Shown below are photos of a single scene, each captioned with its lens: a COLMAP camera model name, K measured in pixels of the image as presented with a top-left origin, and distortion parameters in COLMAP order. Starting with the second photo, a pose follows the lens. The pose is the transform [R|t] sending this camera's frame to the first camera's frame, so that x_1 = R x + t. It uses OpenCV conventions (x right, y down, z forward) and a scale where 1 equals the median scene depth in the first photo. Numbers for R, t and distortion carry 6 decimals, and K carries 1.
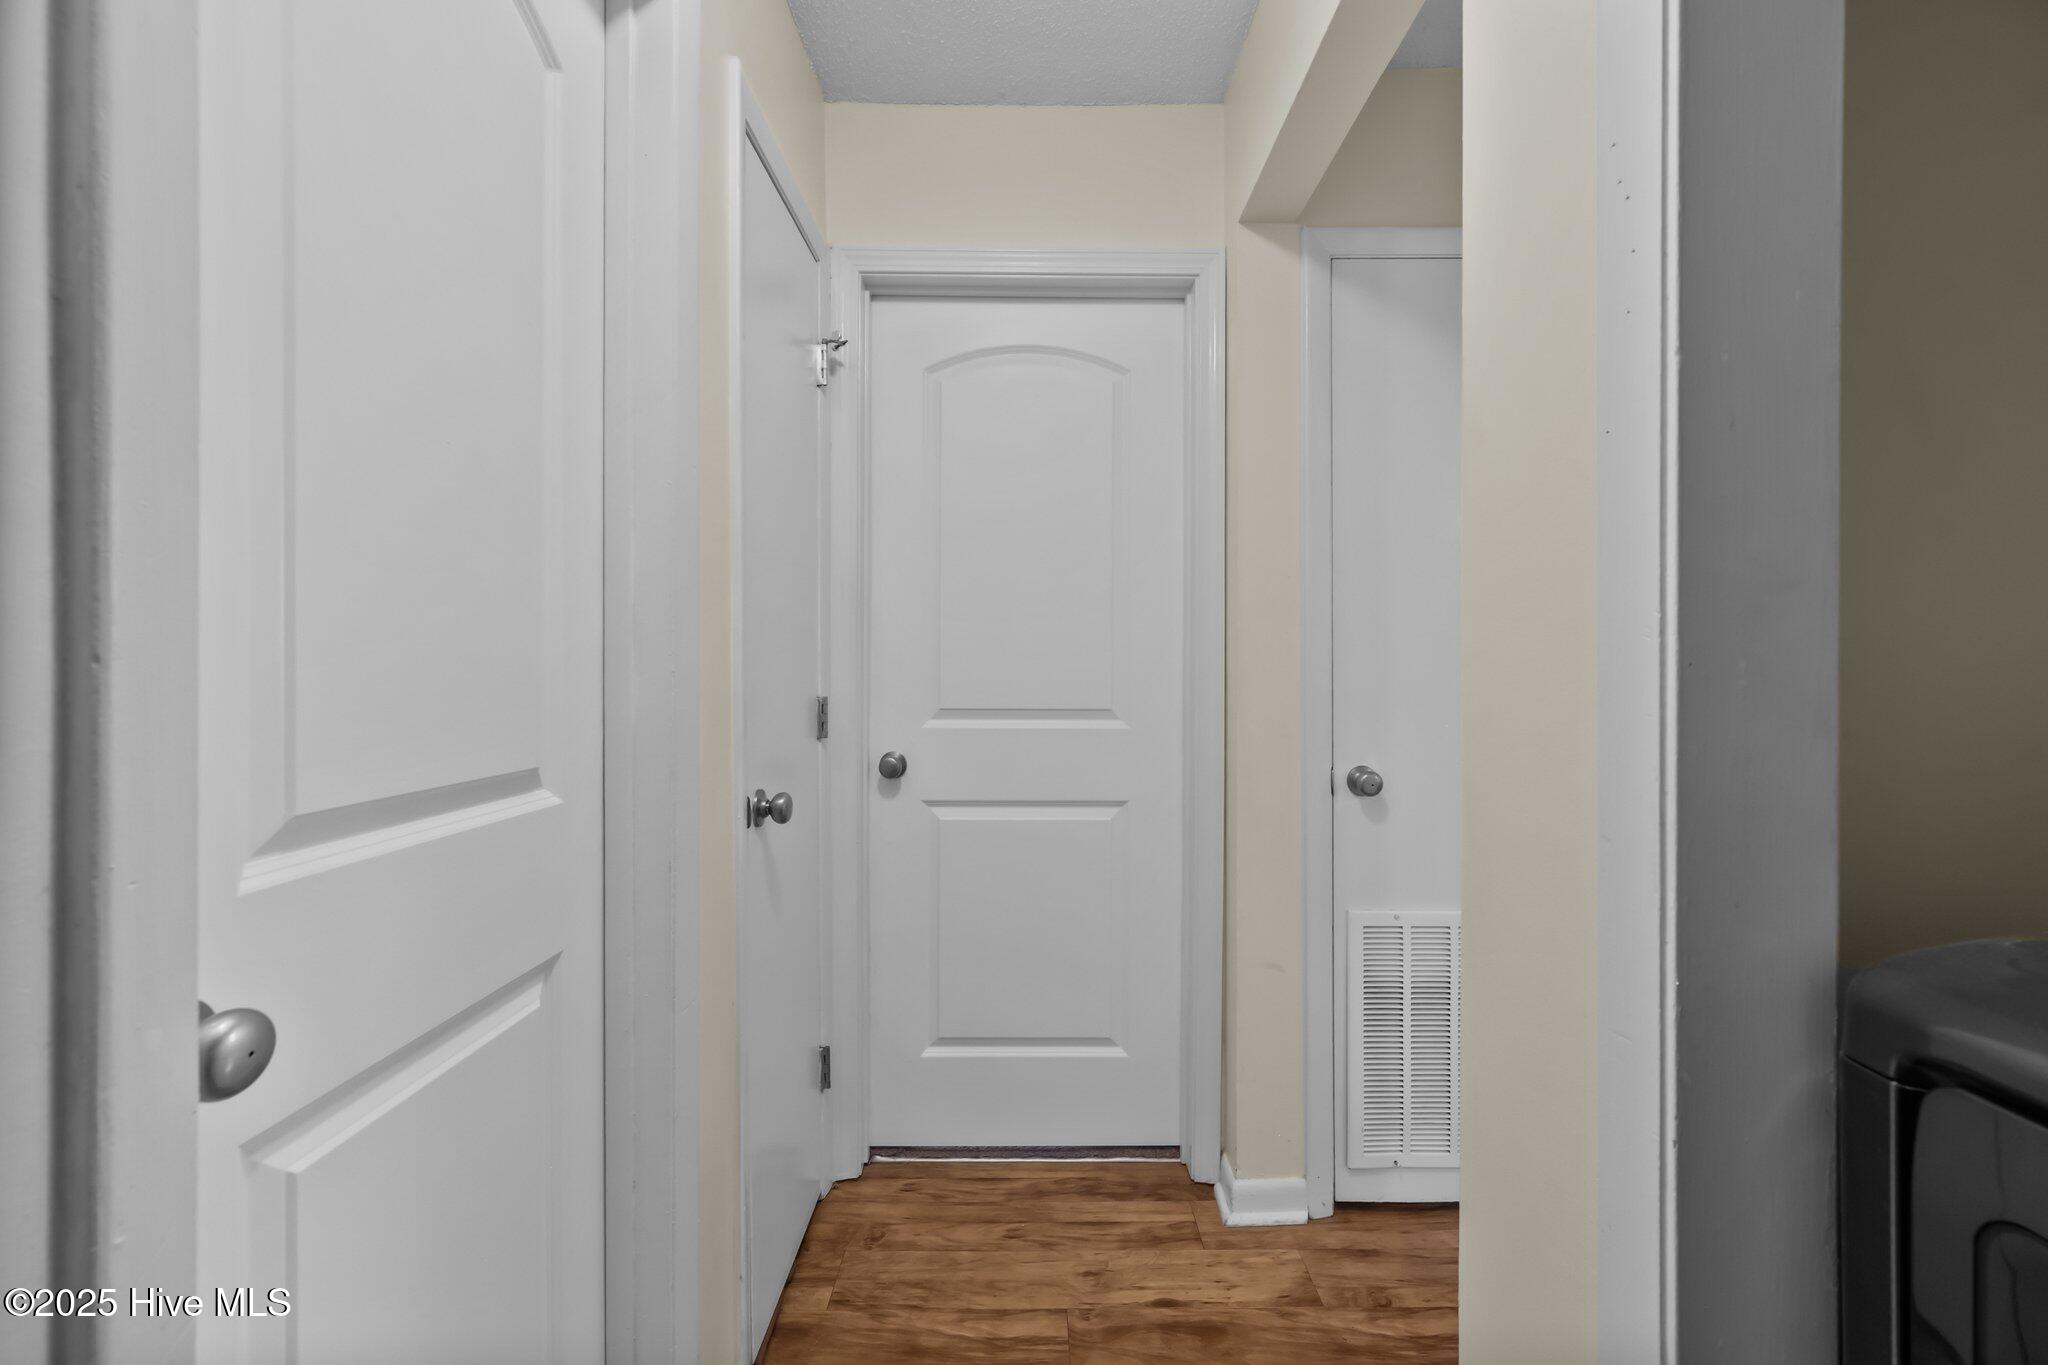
lens RADIAL K [[872.6, 0, 1018.6], [0, 872.6, 673.4], [0, 0, 1]] dist [-0.016317, -0.000222]
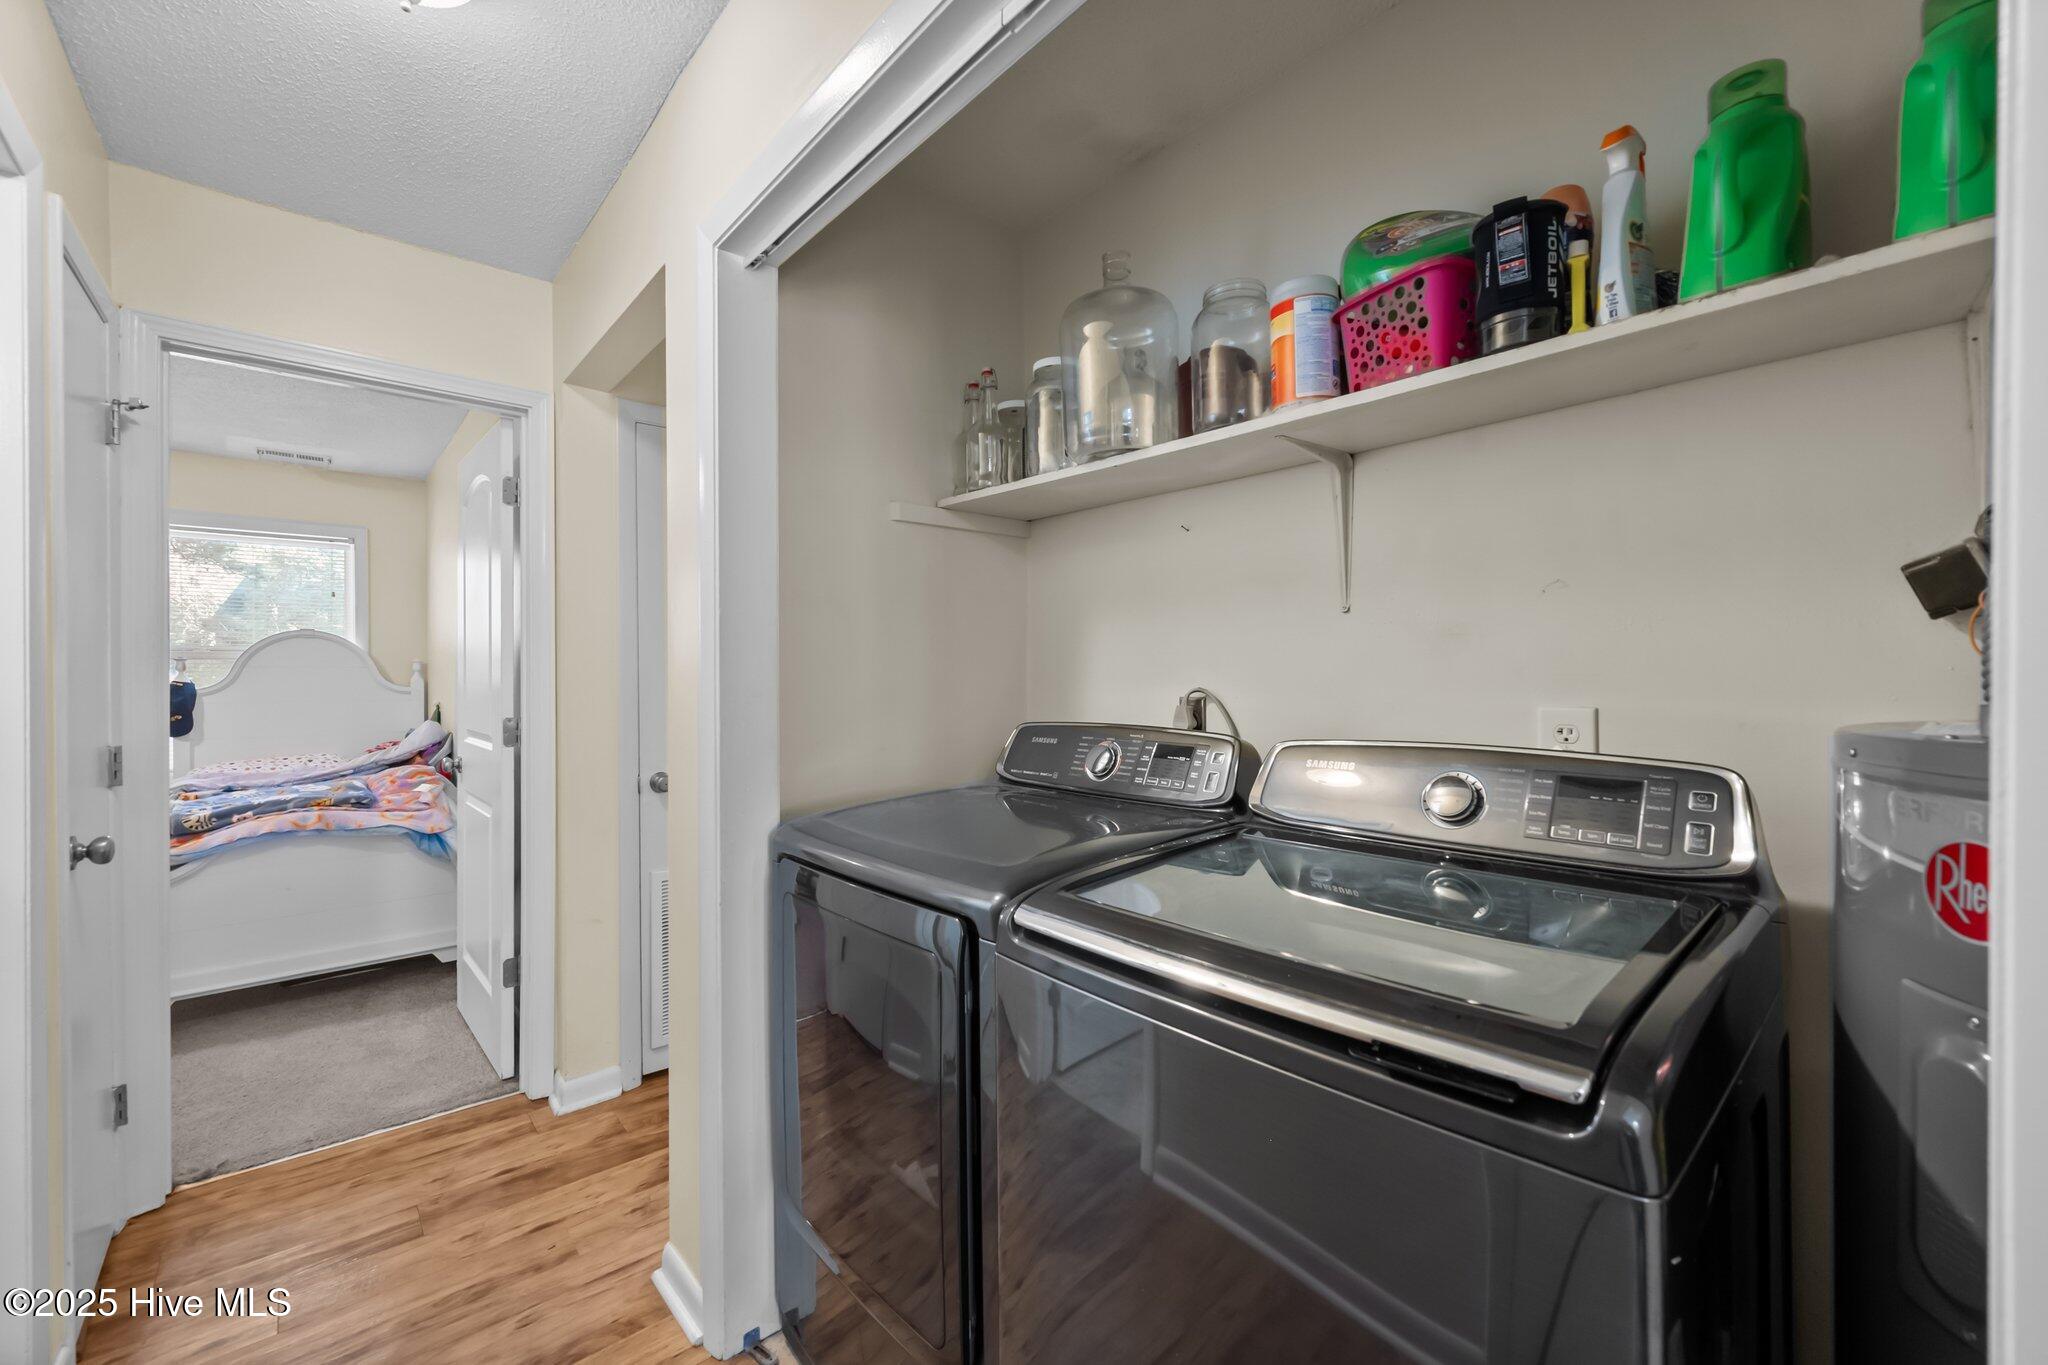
lens RADIAL K [[820.9, 0, 1020.6], [0, 820.9, 679.8], [0, 0, 1]] dist [-0.001460, 0.000016]
pose [[0.752578, -0.004251, 0.658489, -0.057282], [0.006991, 0.999974, -0.001535, -0.042844], [-0.658466, 0.005759, 0.752588, -0.440234]]
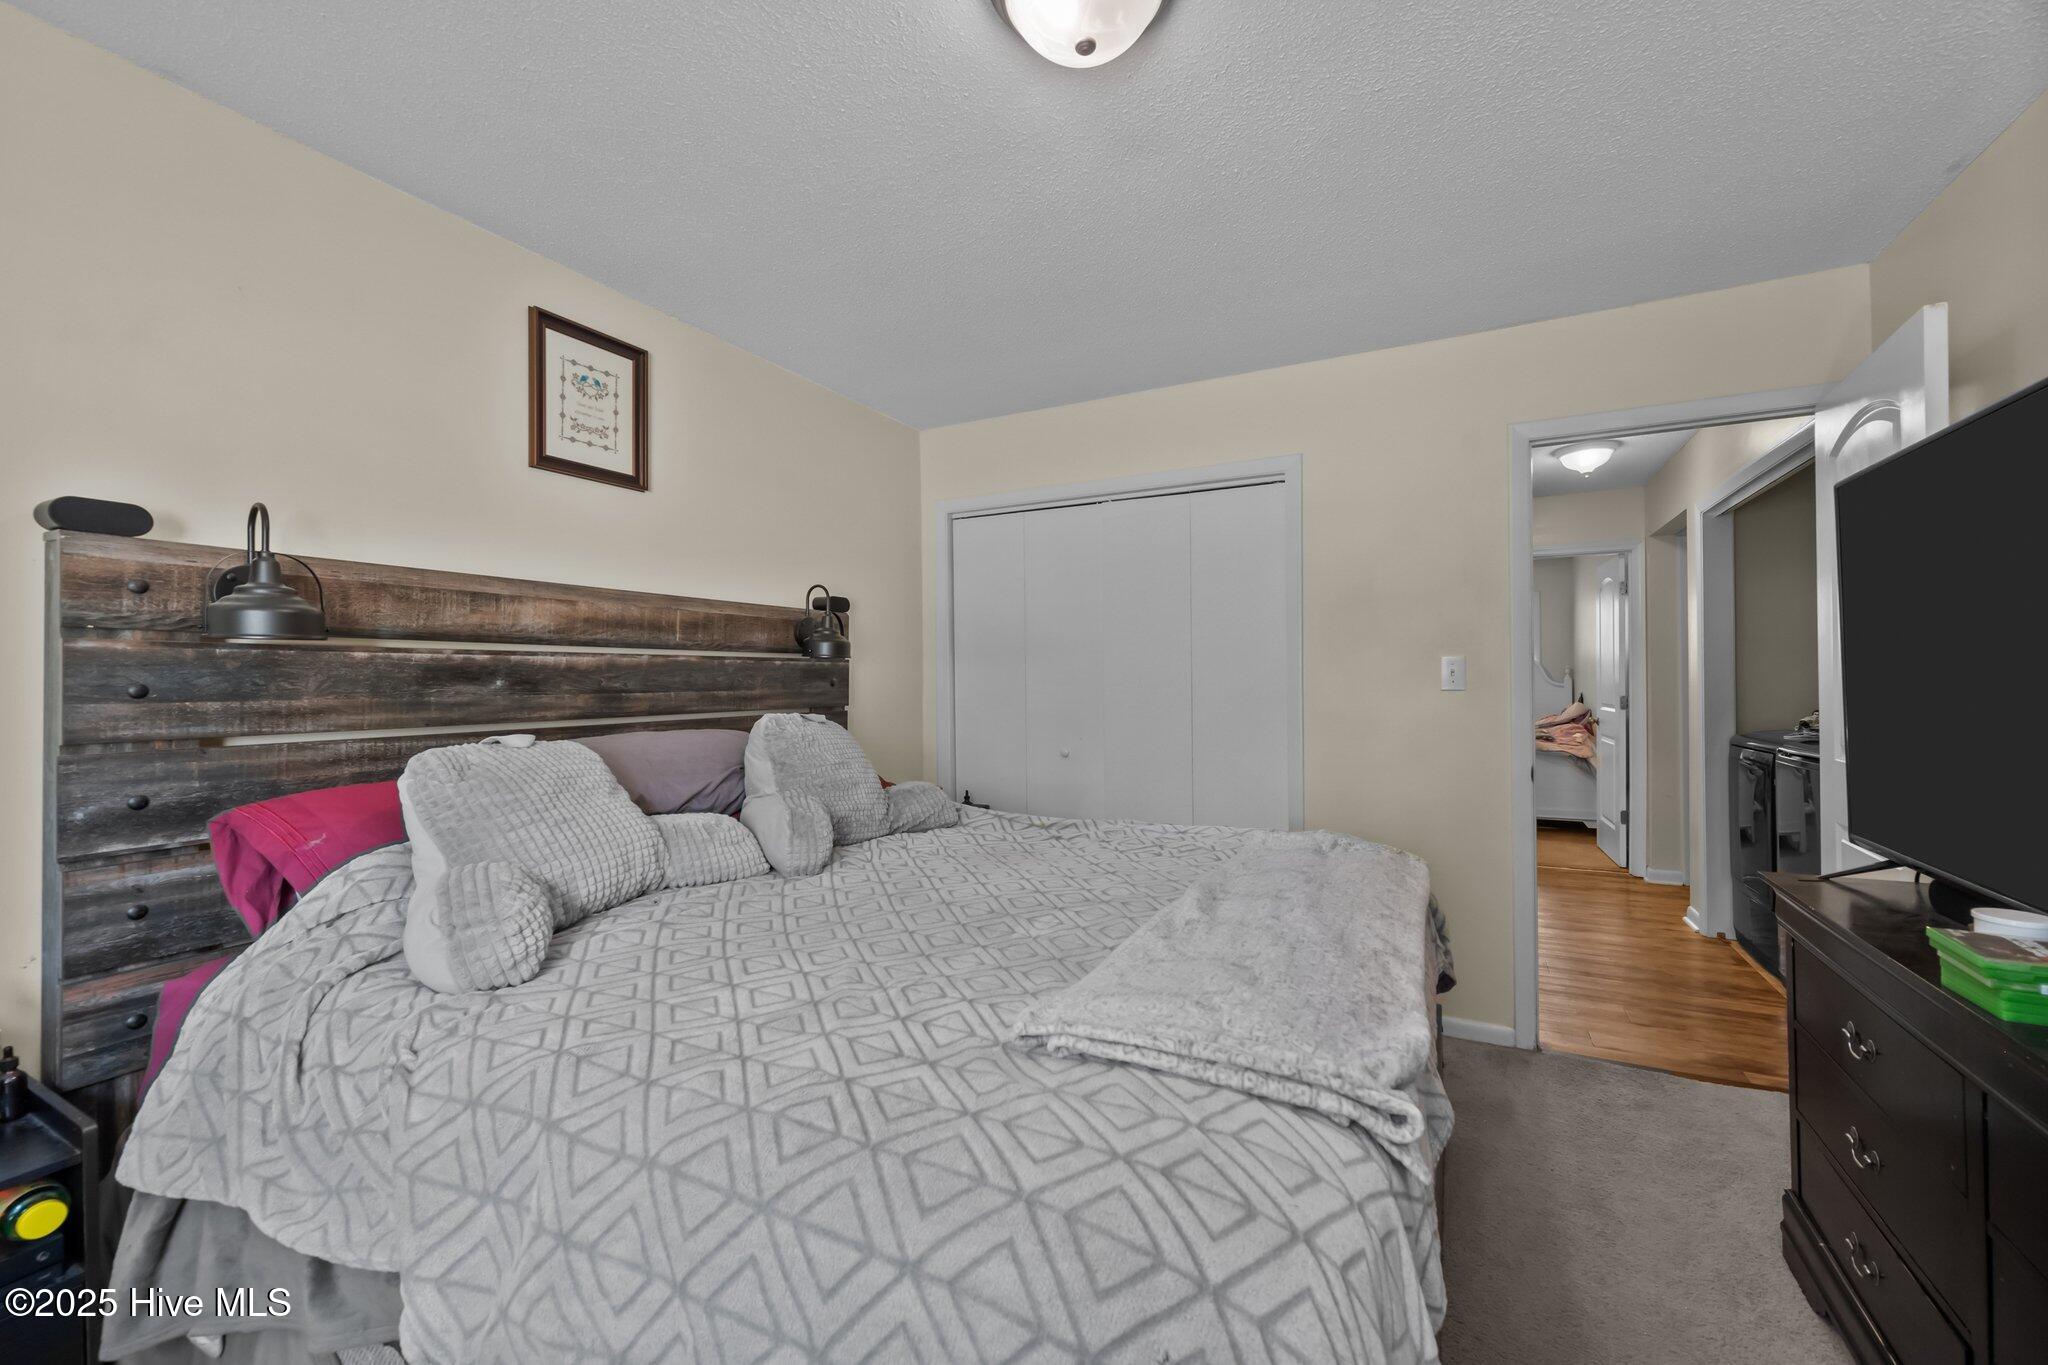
lens RADIAL K [[820.9, 0, 1027.1], [0, 820.9, 680.5], [0, 0, 1]] dist [-0.001460, 0.000016]
pose [[0.888803, -0.009527, -0.458190, -0.336431], [0.005814, 0.999938, -0.009513, -0.024730], [0.458252, 0.005792, 0.888804, -2.356756]]
